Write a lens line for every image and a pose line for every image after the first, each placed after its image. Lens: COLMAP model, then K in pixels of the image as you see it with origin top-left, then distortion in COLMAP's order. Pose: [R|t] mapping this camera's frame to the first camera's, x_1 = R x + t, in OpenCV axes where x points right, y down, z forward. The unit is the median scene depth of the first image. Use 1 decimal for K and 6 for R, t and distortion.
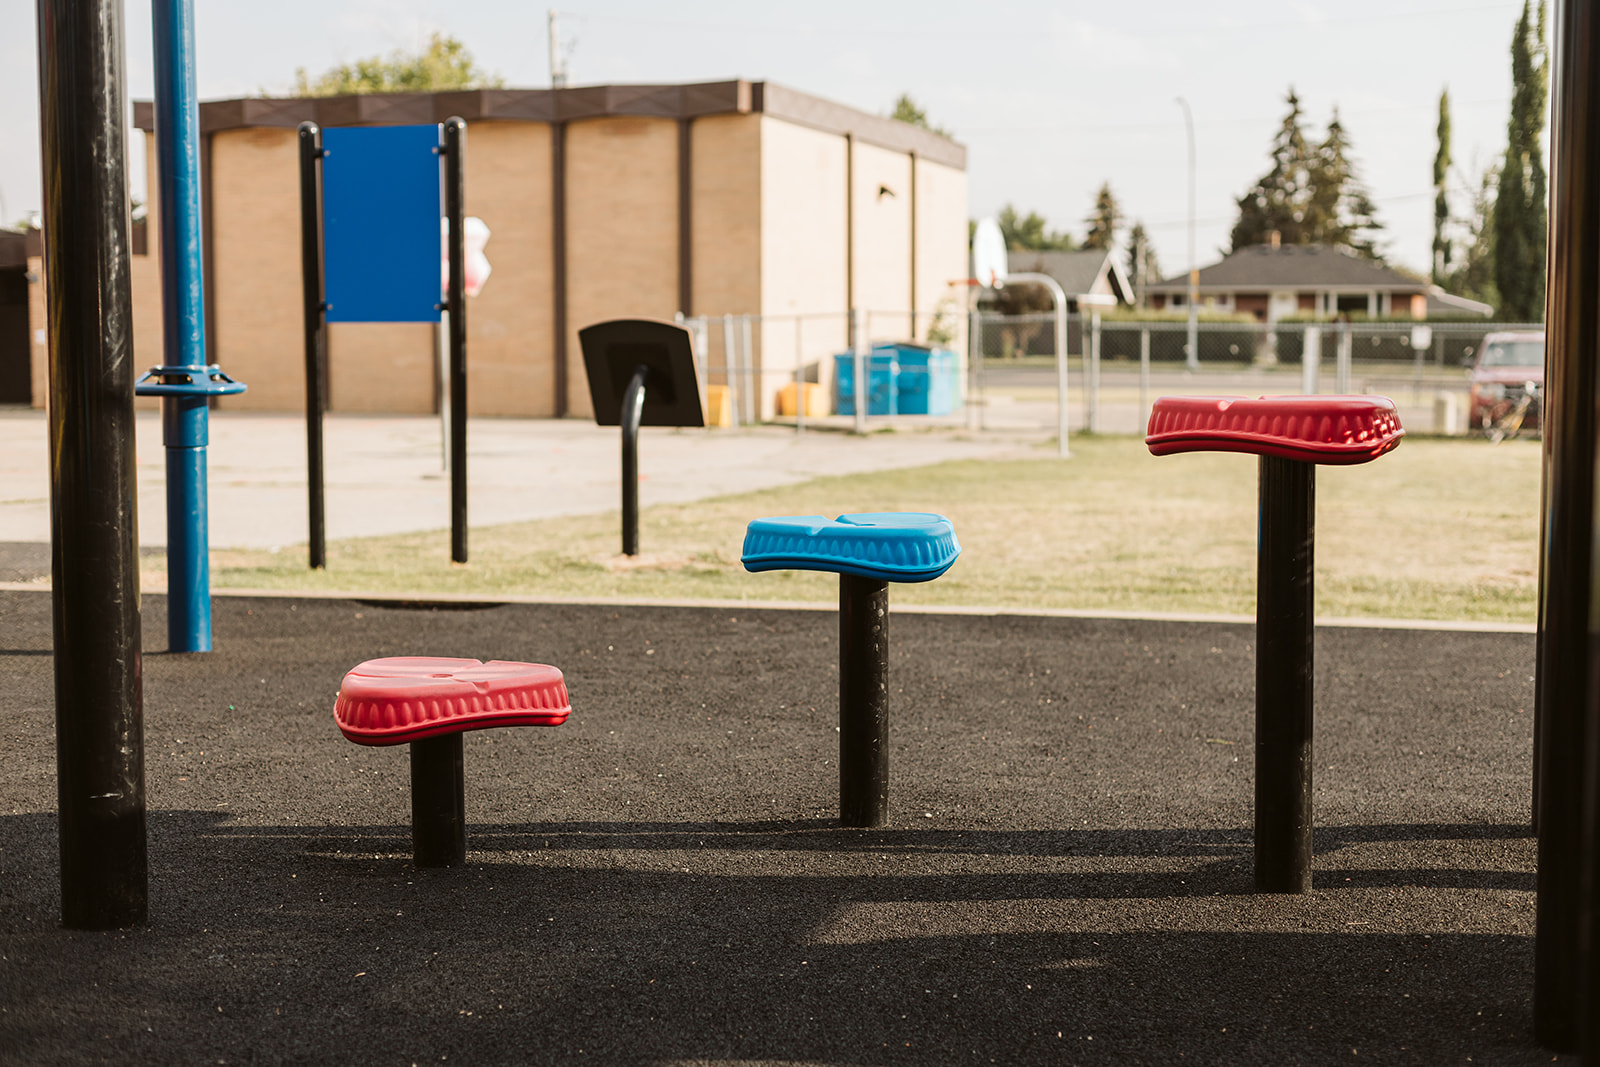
lens RADIAL K [[2301.3, 0, 800.0], [0, 2301.3, 533.5], [0, 0, 1]] dist [0.004845, -0.085456]
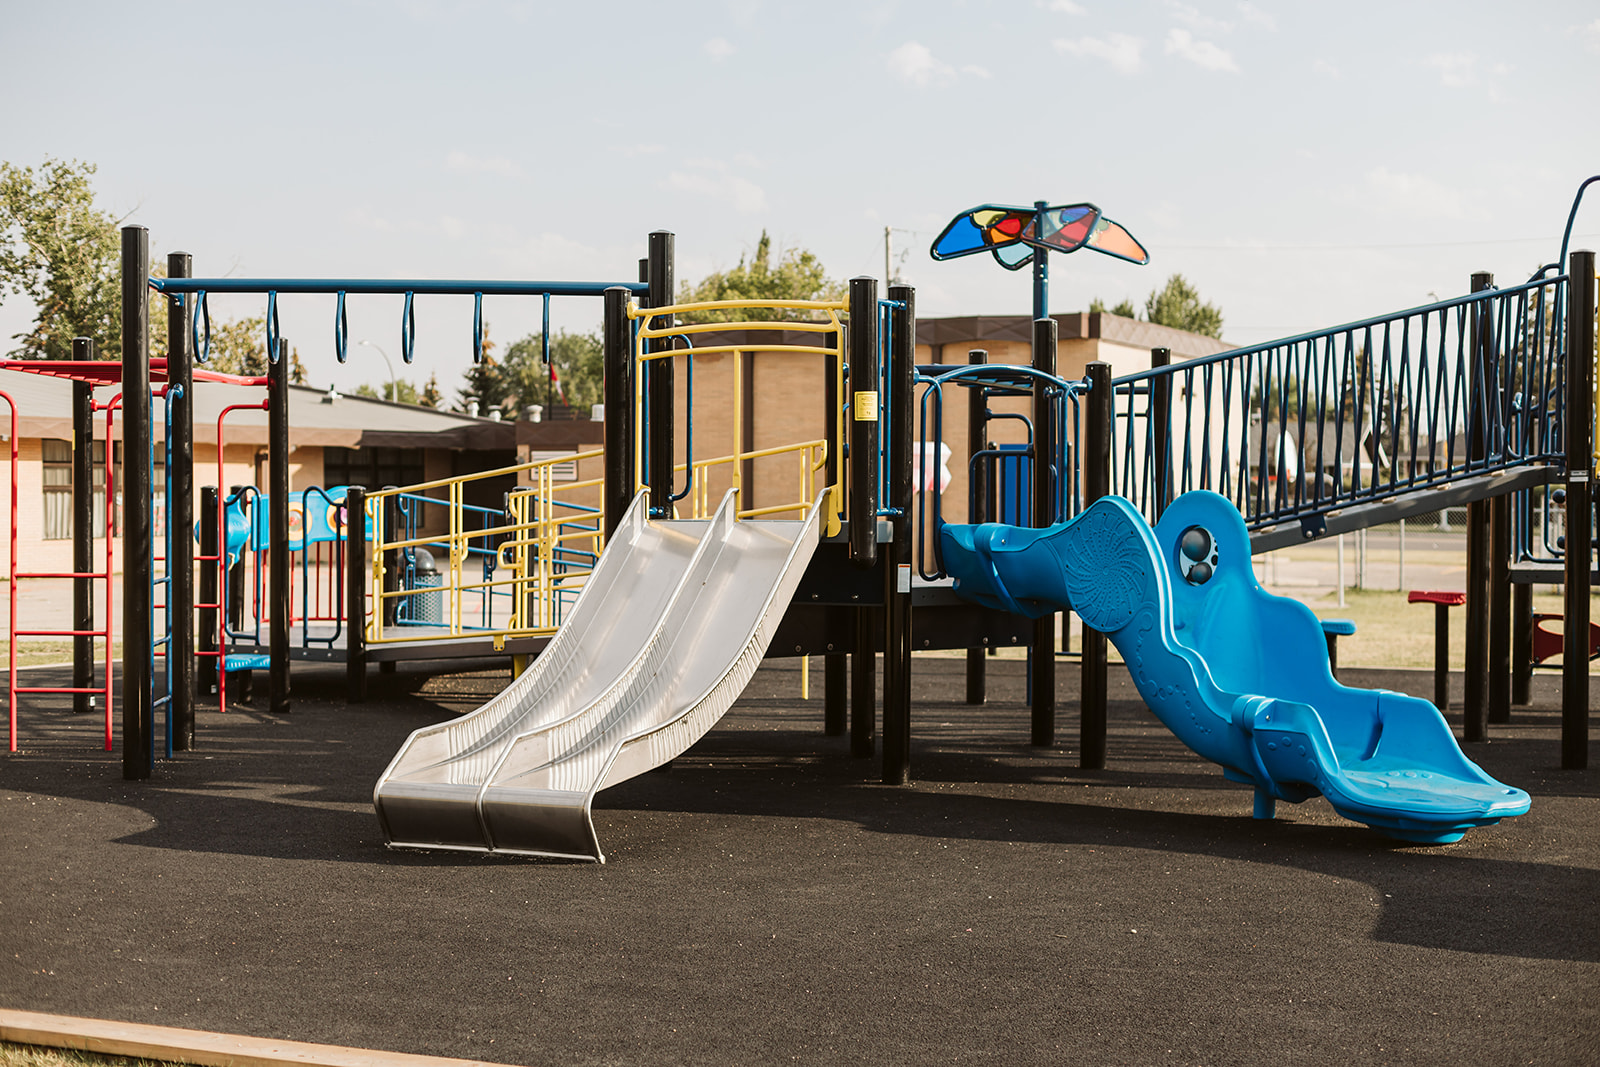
lens RADIAL K [[2236.5, 0, 800.0], [0, 2236.5, 533.5], [0, 0, 1]] dist [0.005993, 0.077536]
pose [[0.993491, 0.006483, -0.113722, -0.101316], [-0.013863, 0.997839, -0.064227, 0.024235], [0.113060, 0.065385, 0.991434, -0.663080]]
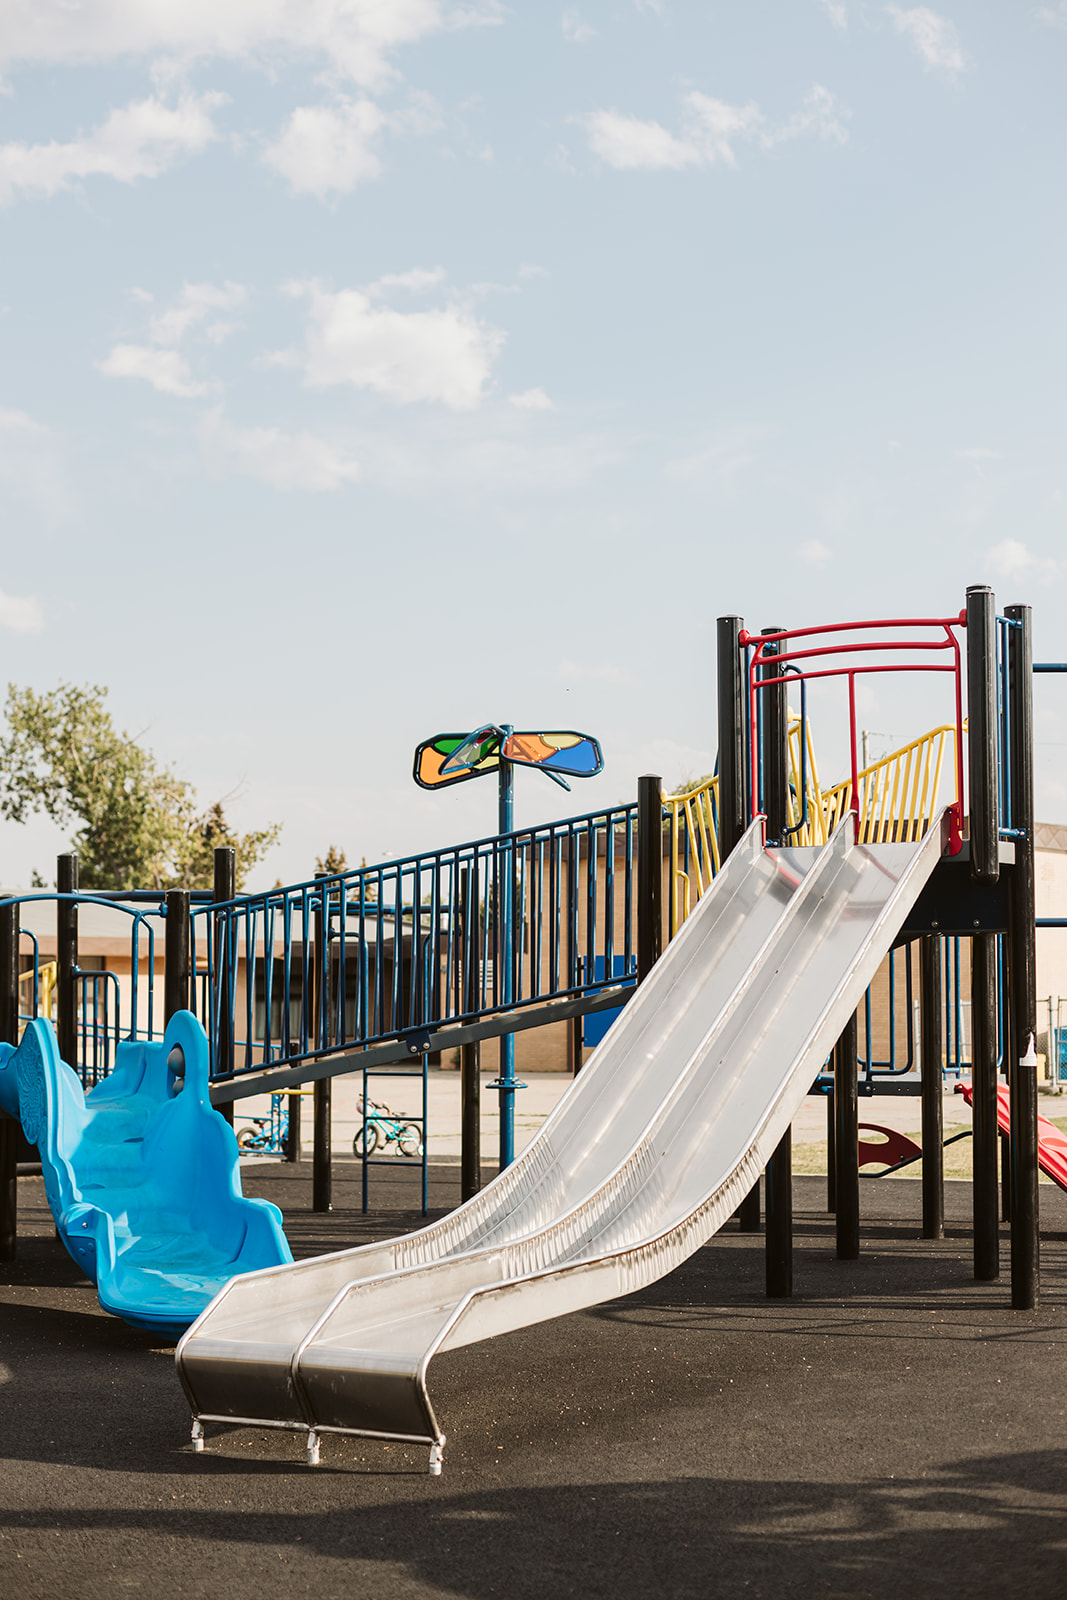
lens RADIAL K [[2296.5, 0, 688.1], [0, 2296.5, 734.1], [0, 0, 1]] dist [0.012407, -0.009066]
pose [[0.972330, -0.034208, -0.231095, 0.232726], [-0.011251, 0.981216, -0.192584, 0.020632], [0.233342, 0.189855, 0.953681, -0.677713]]
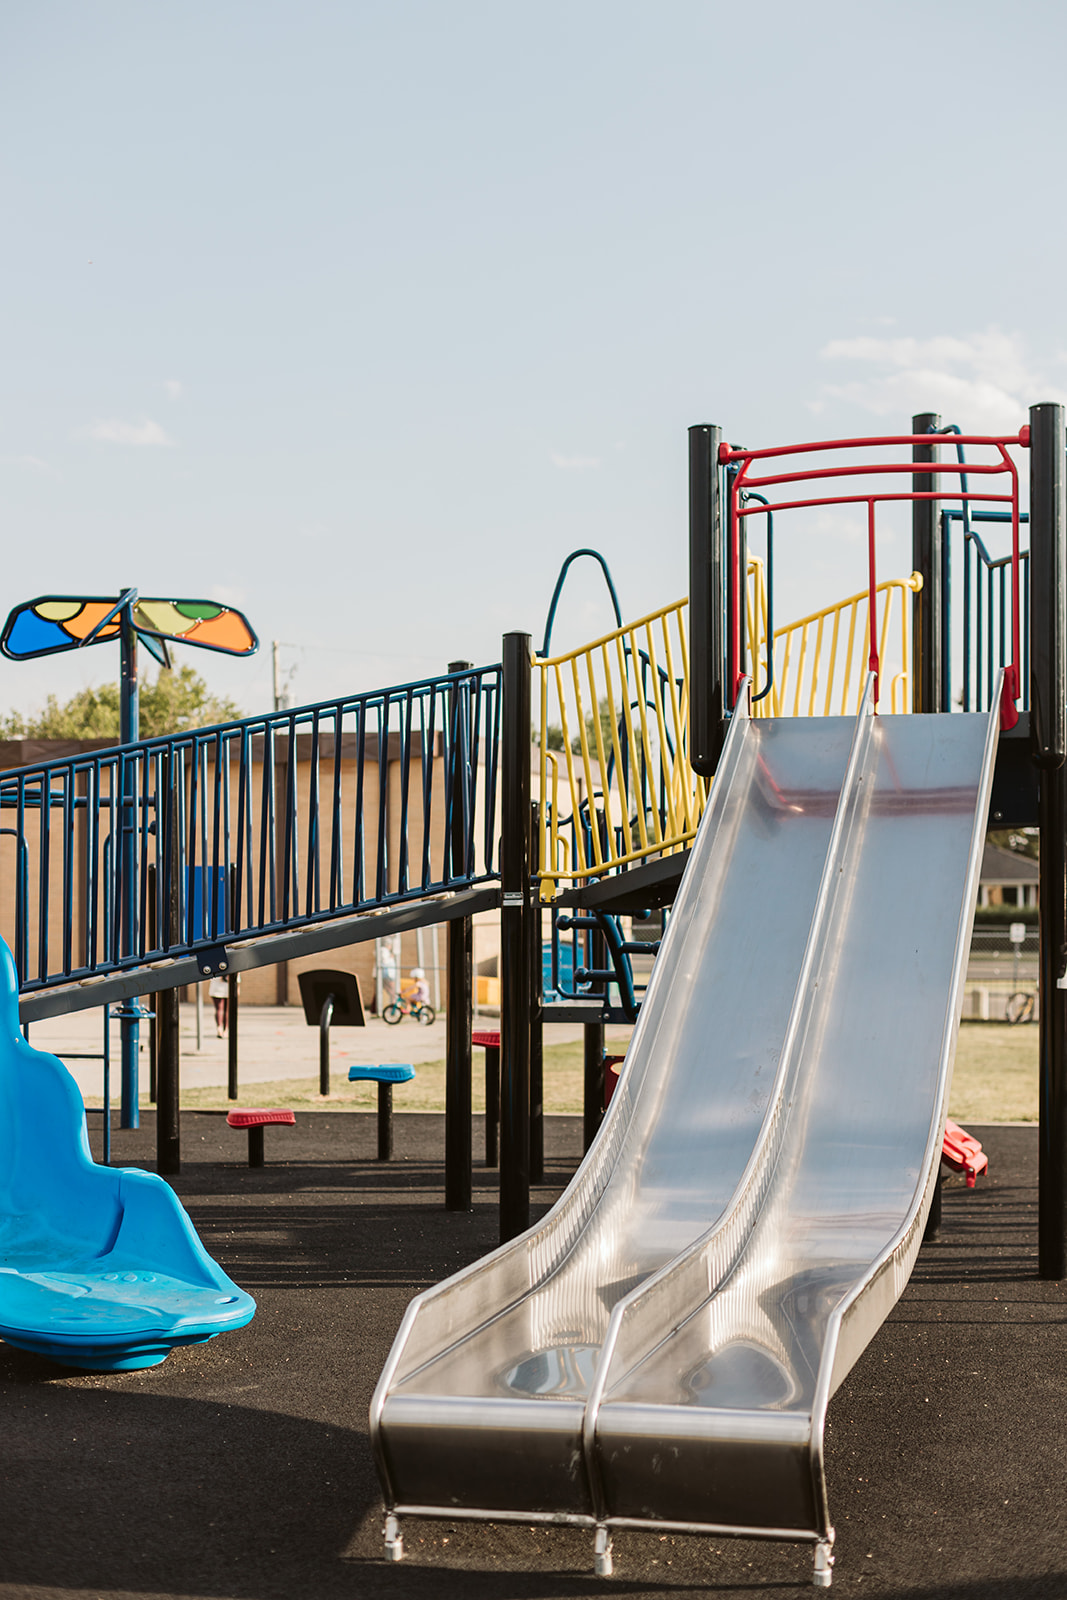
lens RADIAL K [[2301.3, 0, 533.5], [0, 2301.3, 800.0], [0, 0, 1]] dist [0.004845, -0.085456]
pose [[0.999966, -0.003508, 0.007496, 0.052453], [0.004480, 0.990974, -0.133979, 0.014660], [-0.006958, 0.134008, 0.990956, -0.560059]]
